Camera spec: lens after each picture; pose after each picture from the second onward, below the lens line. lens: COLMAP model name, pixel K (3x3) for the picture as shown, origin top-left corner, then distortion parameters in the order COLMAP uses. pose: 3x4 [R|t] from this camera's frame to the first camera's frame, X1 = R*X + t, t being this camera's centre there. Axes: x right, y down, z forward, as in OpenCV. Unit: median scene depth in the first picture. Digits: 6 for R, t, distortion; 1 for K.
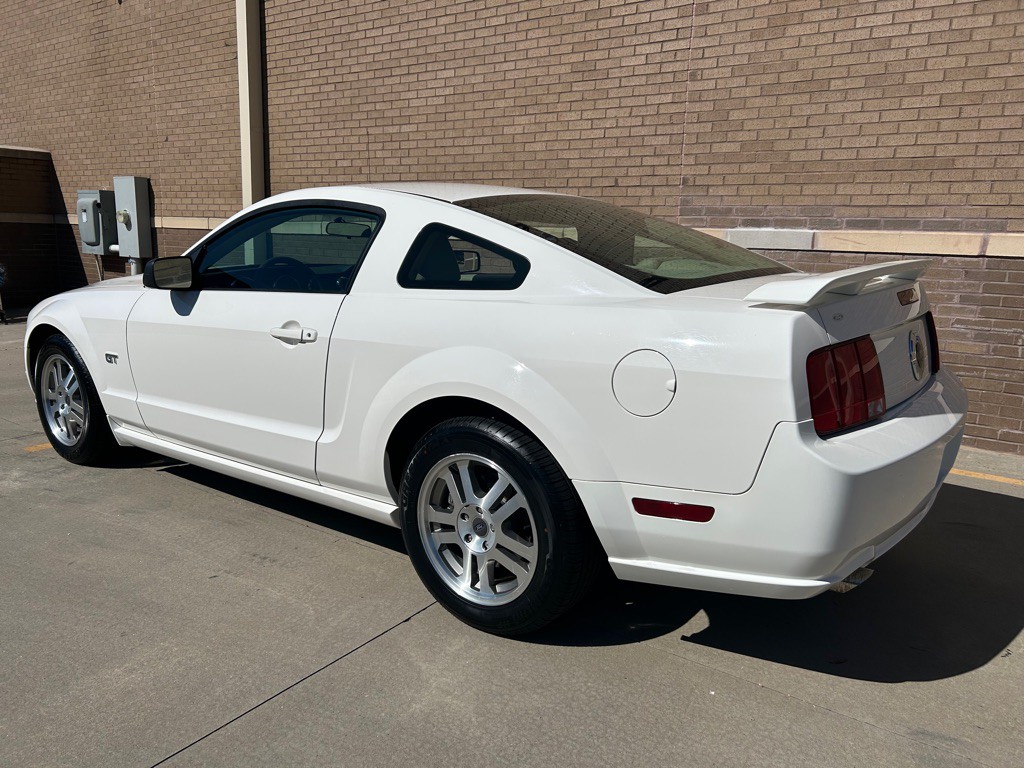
lens RADIAL K [[772.5, 0, 505.8], [0, 772.5, 387.9], [0, 0, 1]] dist [0.044845, -0.049147]
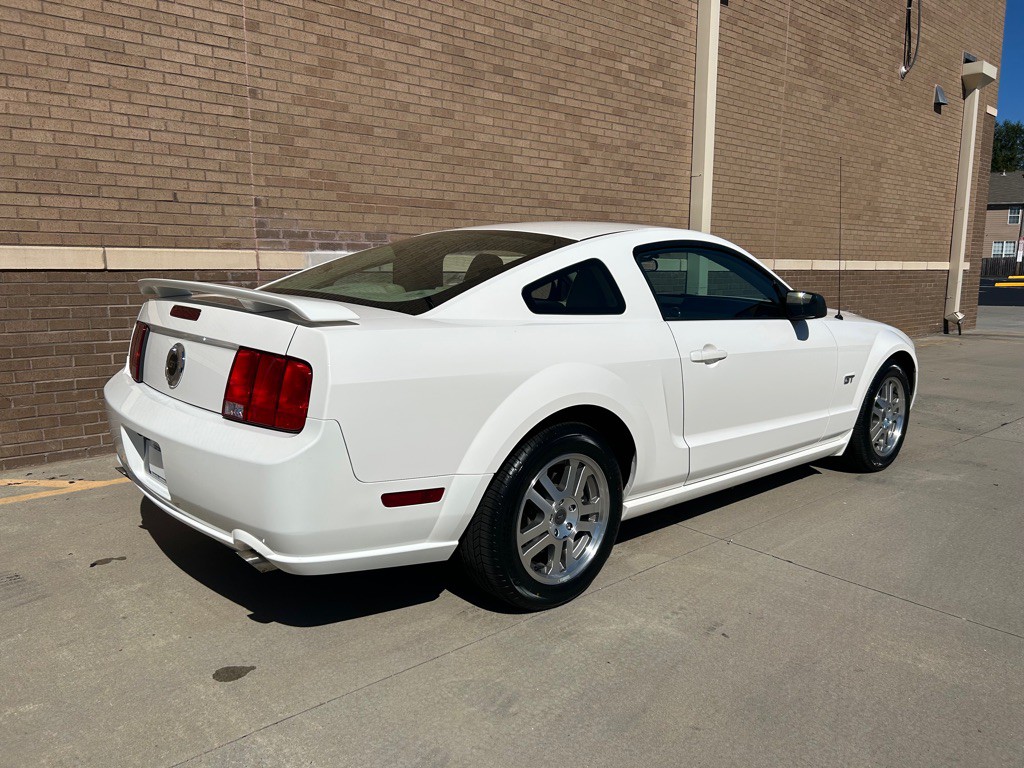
lens RADIAL K [[772.5, 0, 520.0], [0, 772.5, 389.8], [0, 0, 1]] dist [0.044845, -0.049147]
pose [[0.214146, -0.185272, 0.959070, -0.696676], [0.188807, 0.971182, 0.145454, -0.127476], [-0.958380, 0.149931, 0.242956, 0.522279]]
